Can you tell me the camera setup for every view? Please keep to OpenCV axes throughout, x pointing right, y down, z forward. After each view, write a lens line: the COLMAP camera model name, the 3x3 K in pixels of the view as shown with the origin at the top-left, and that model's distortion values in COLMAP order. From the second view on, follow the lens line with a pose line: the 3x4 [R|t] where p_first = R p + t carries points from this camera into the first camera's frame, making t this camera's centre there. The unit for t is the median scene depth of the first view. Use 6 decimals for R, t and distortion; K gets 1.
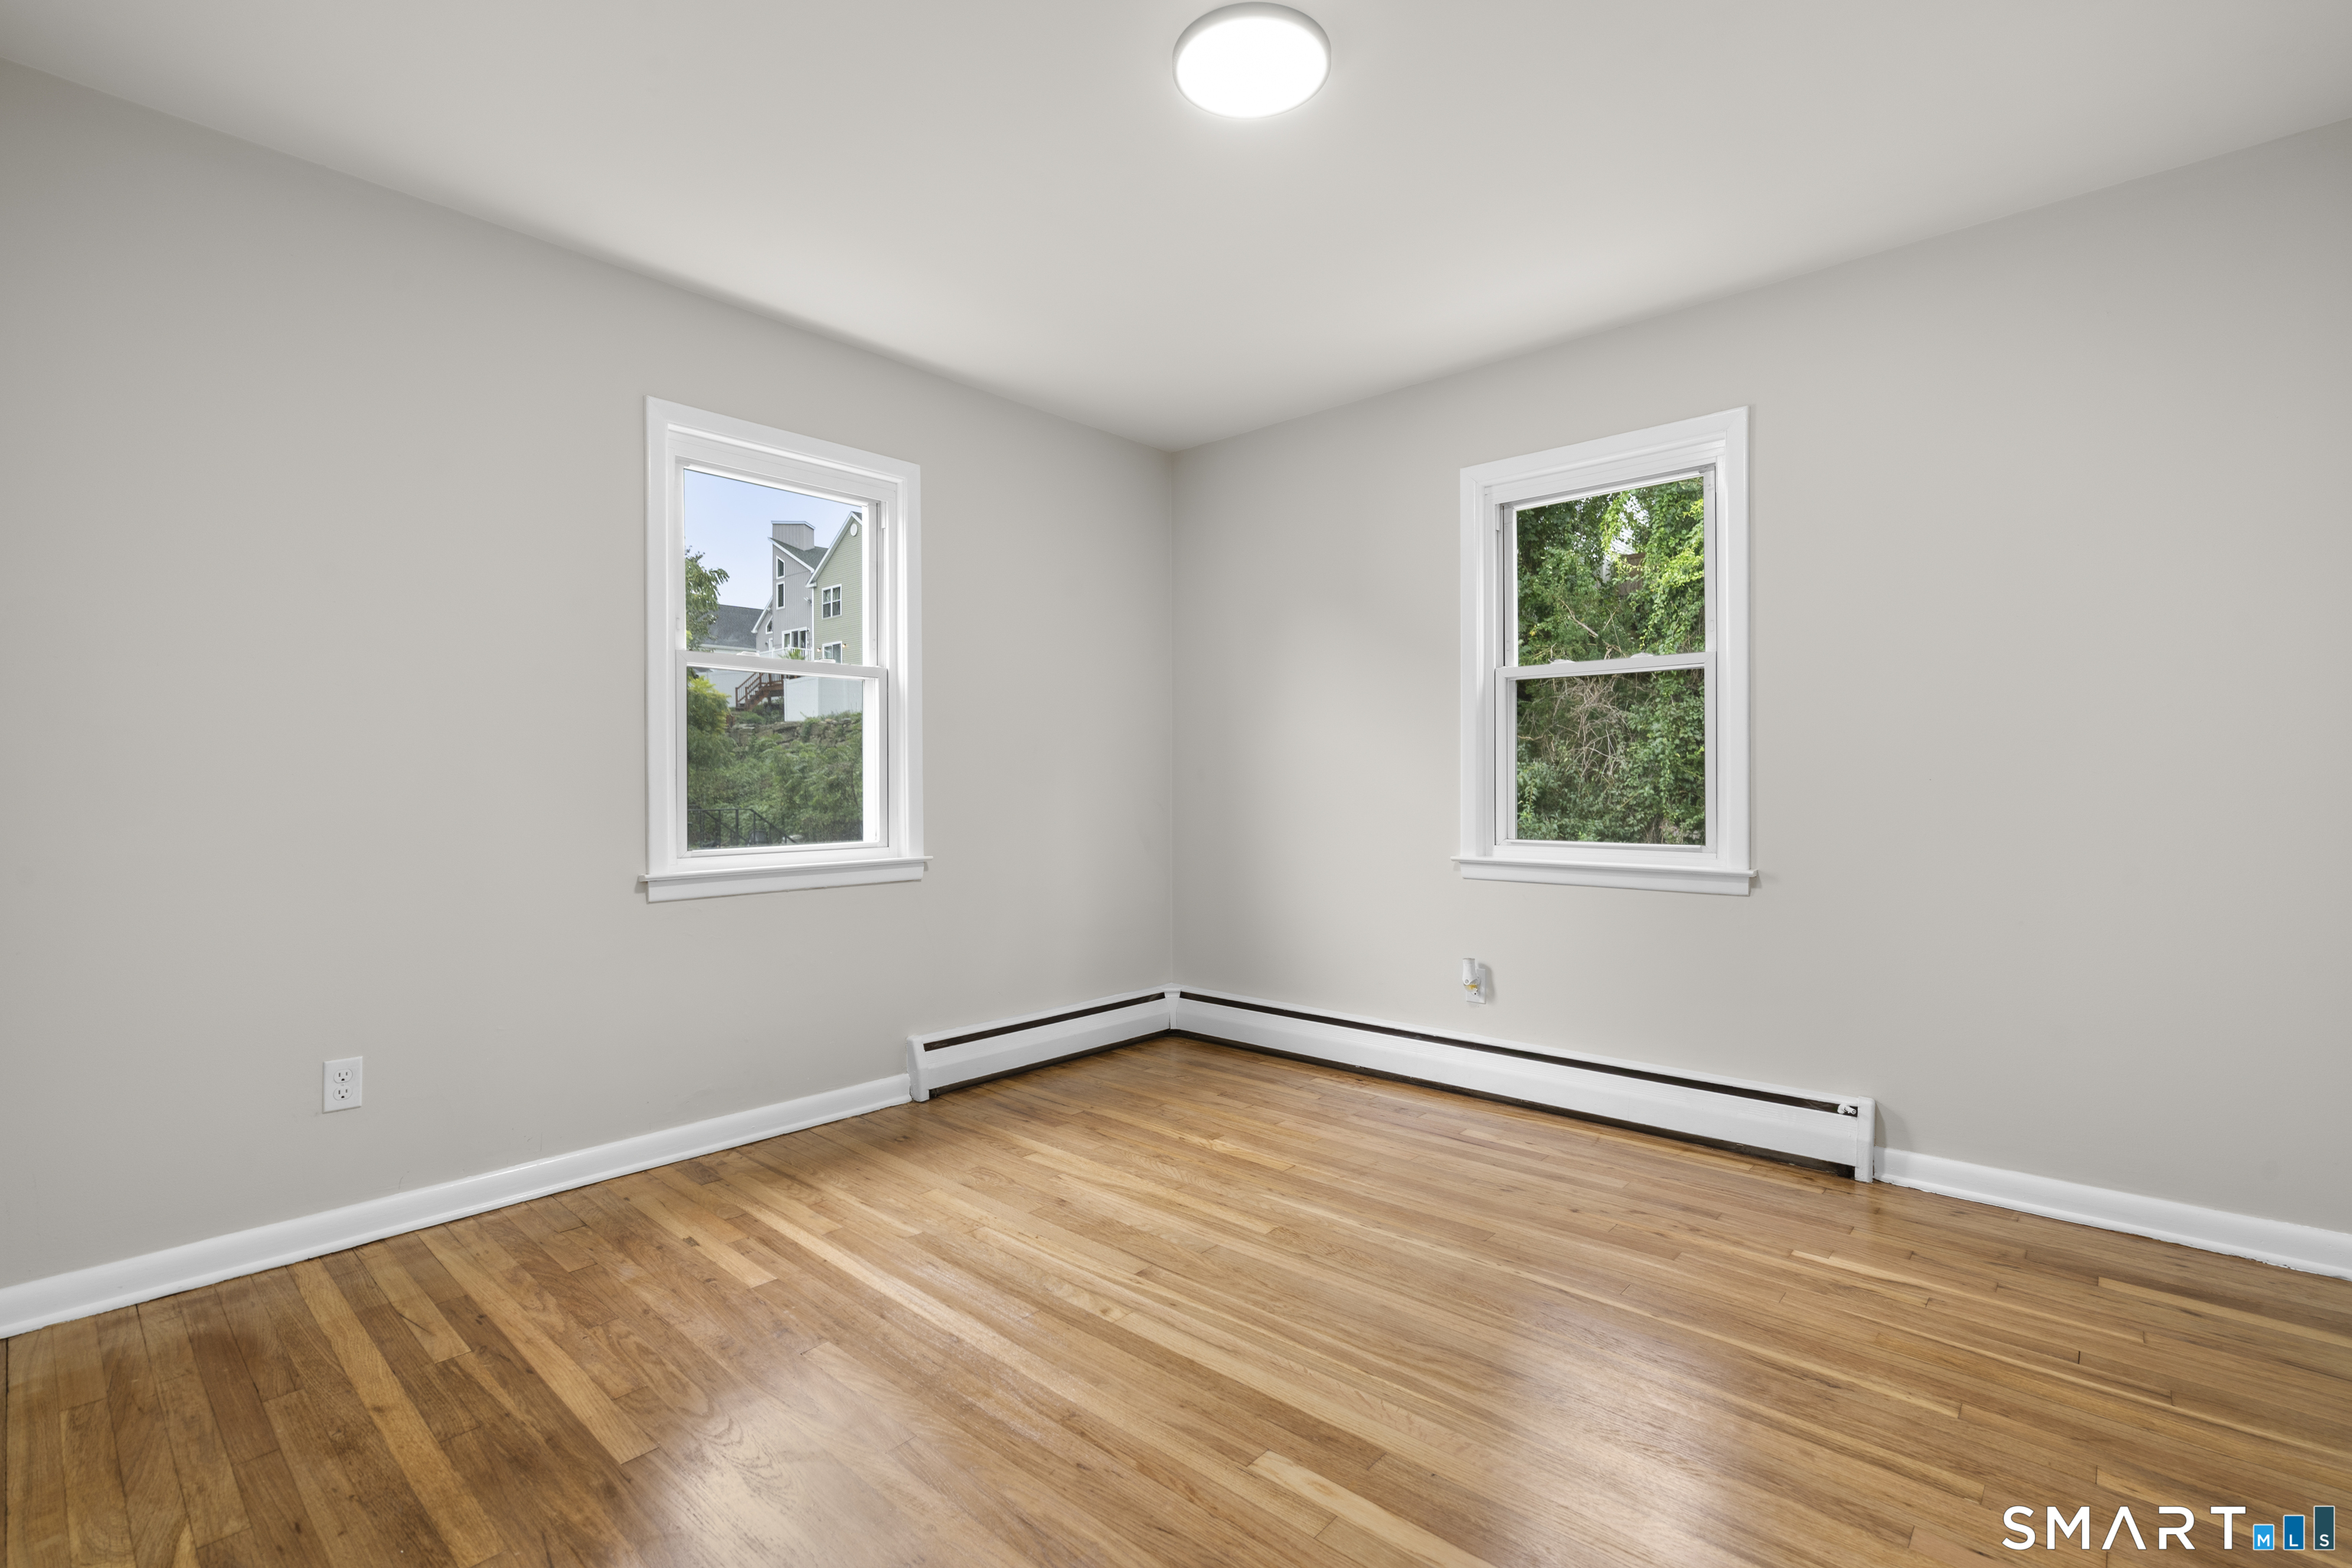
lens RADIAL K [[1056.3, 0, 1175.7], [0, 1056.3, 787.4], [0, 0, 1]] dist [-0.005288, 0.002937]
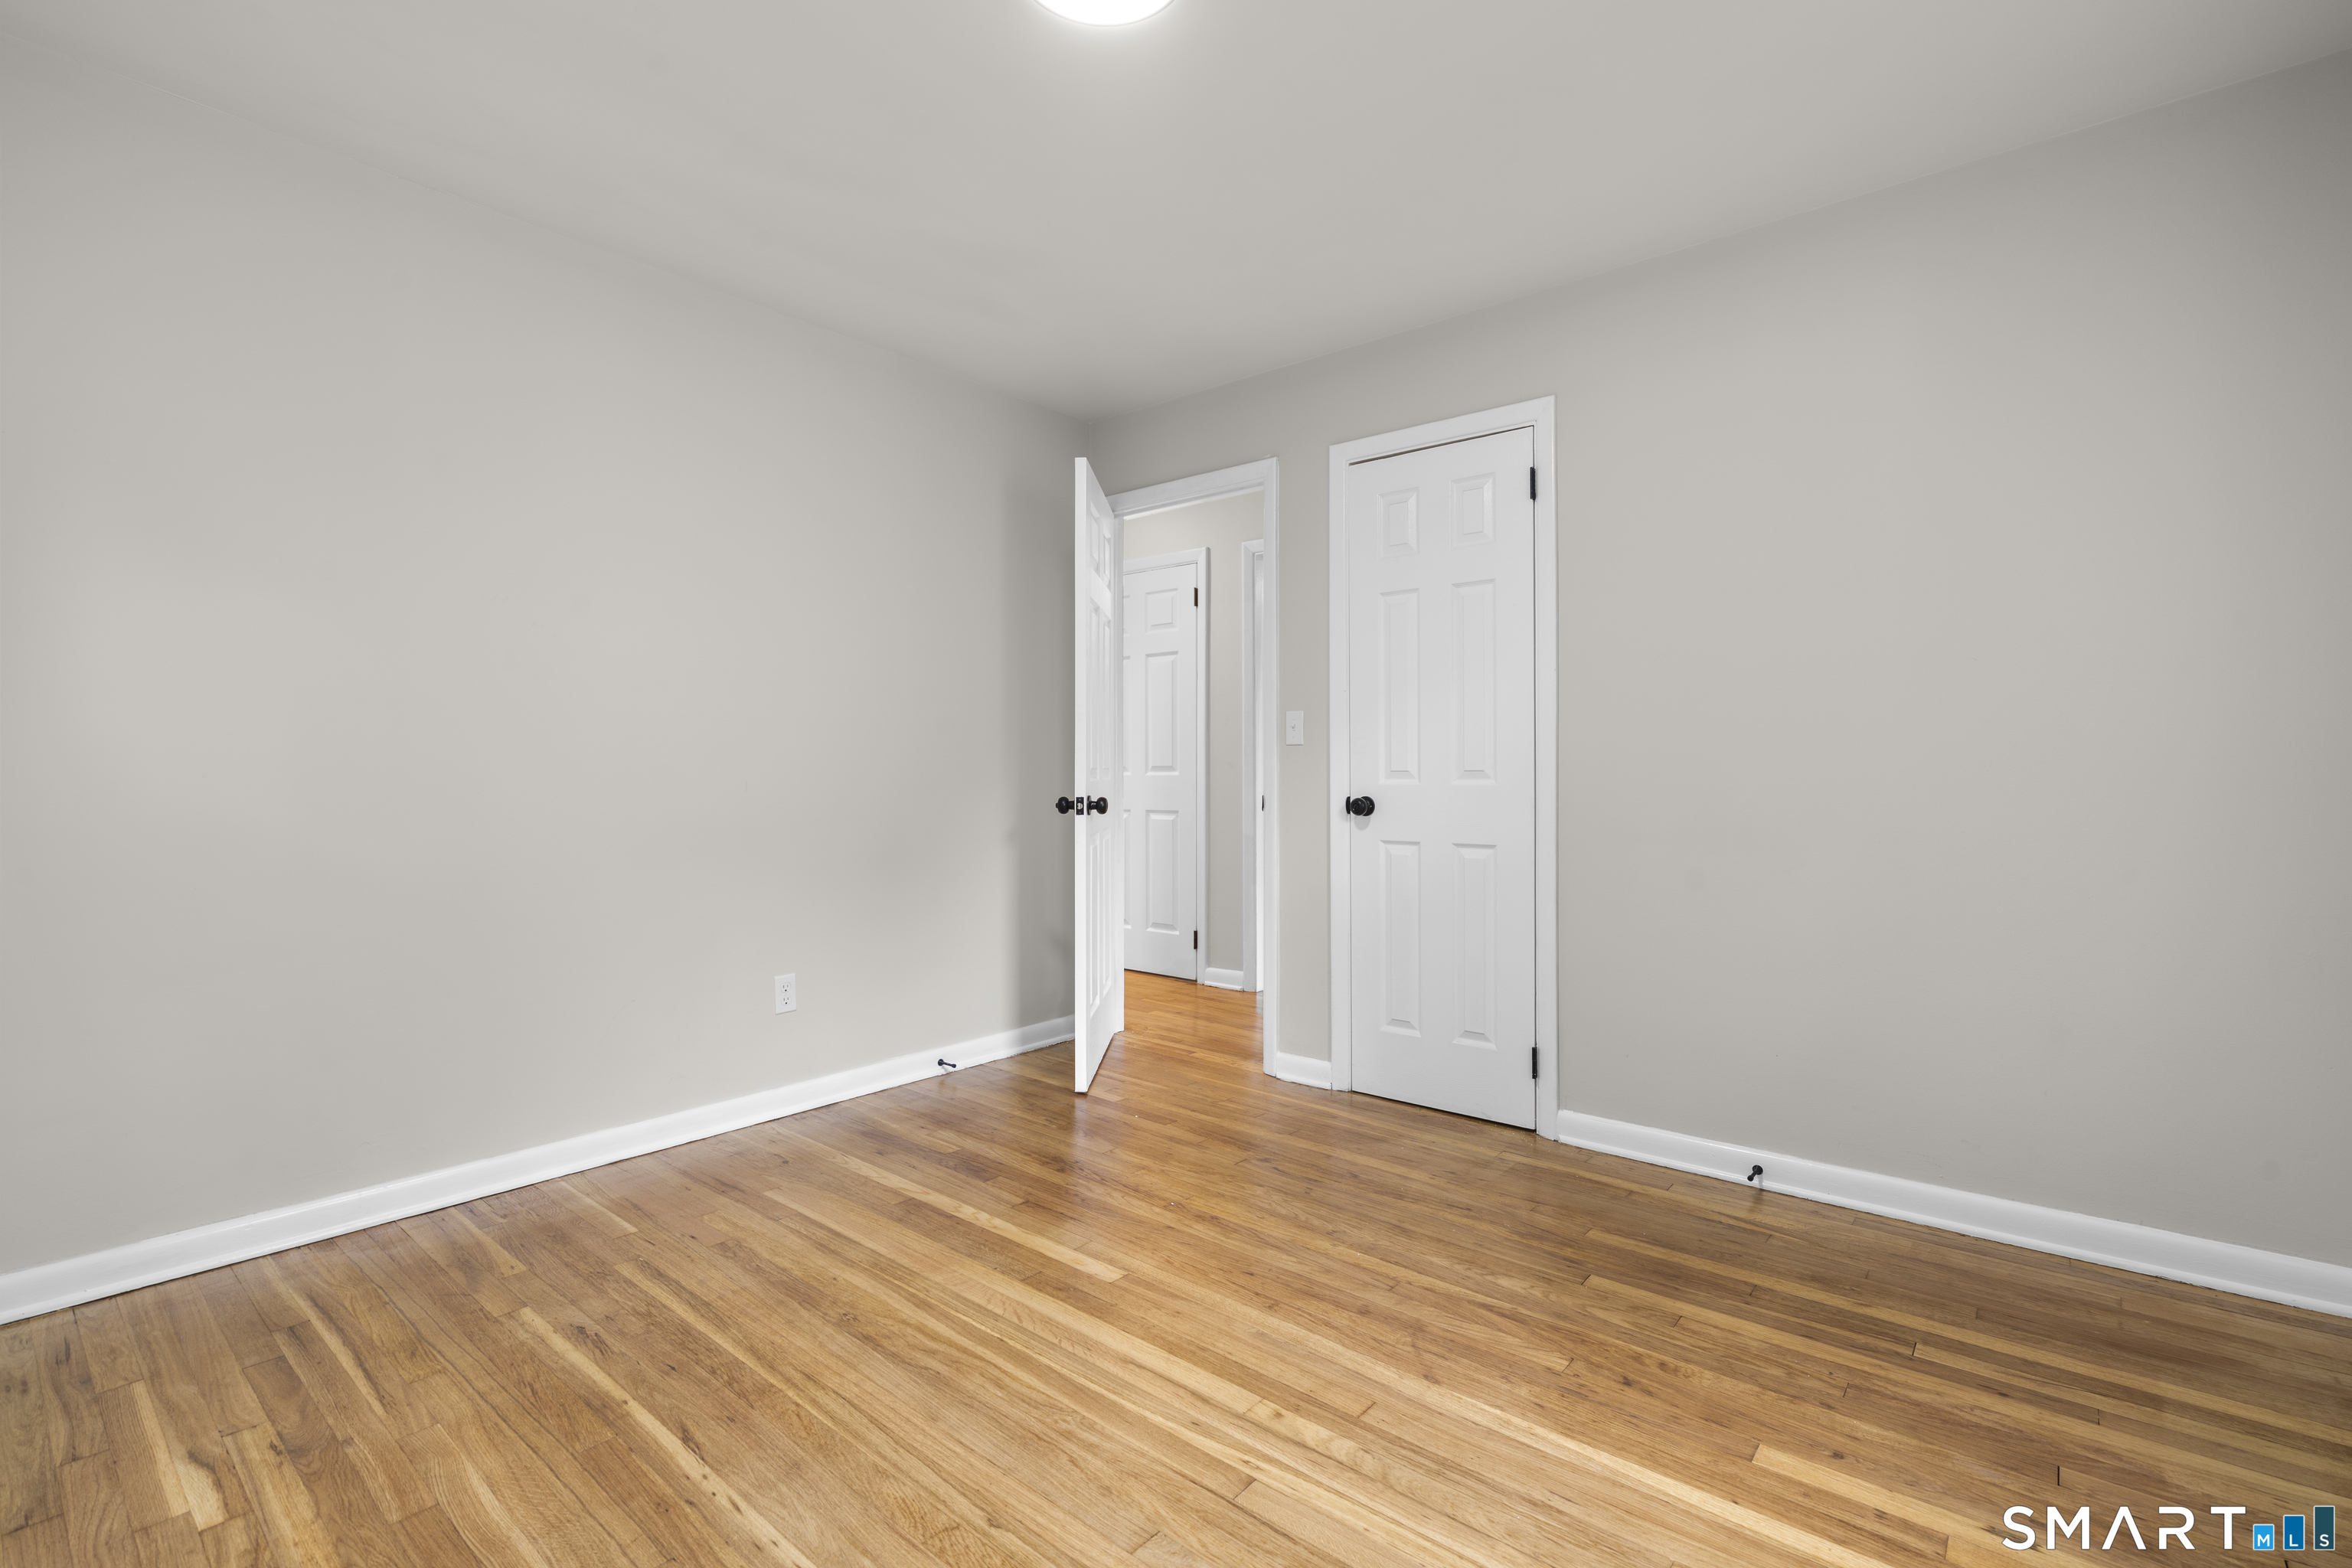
lens RADIAL K [[1056.3, 0, 1176.1], [0, 1056.3, 776.5], [0, 0, 1]] dist [-0.005288, 0.002937]
pose [[-0.999550, 0.002674, -0.029893, 0.037813], [0.002334, 0.999932, 0.011410, -0.010957], [0.029921, 0.011335, -0.999488, 1.960128]]
